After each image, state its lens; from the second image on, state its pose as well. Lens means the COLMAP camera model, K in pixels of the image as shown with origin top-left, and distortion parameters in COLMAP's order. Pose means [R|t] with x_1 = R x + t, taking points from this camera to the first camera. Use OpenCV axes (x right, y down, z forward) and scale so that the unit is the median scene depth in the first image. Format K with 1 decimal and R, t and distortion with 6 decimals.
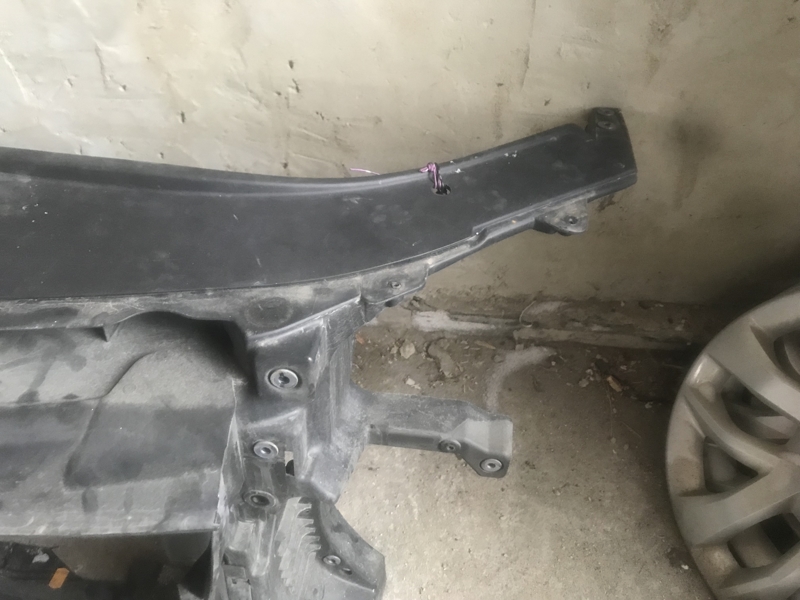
lens RADIAL K [[653.2, 0, 400.0], [0, 653.2, 300.0], [0, 0, 1]] dist [-0.012137, -0.008104]
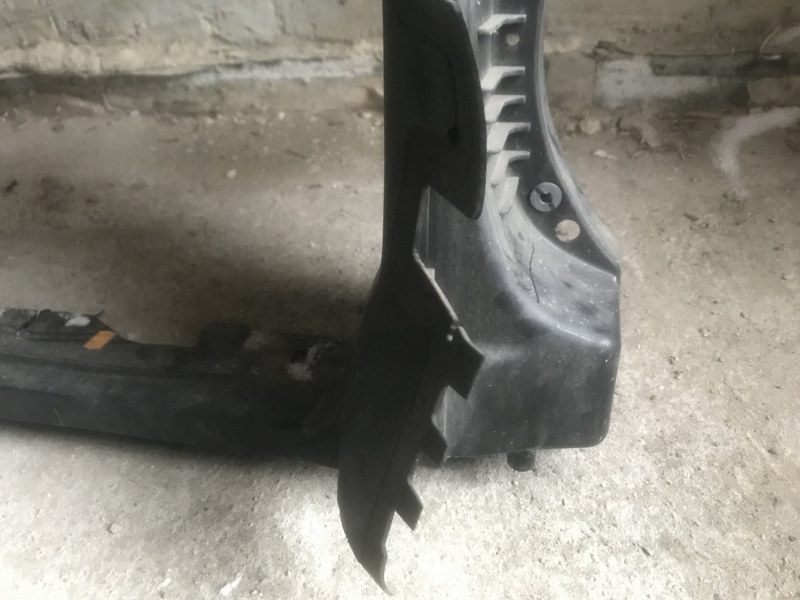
lens RADIAL K [[662.8, 0, 400.0], [0, 662.8, 300.0], [0, 0, 1]] dist [0.000605, 0.022667]
pose [[0.991887, -0.018075, -0.125832, -0.121386], [-0.005655, 0.982586, -0.185724, 0.452726], [0.126998, 0.184929, 0.974512, 0.330237]]
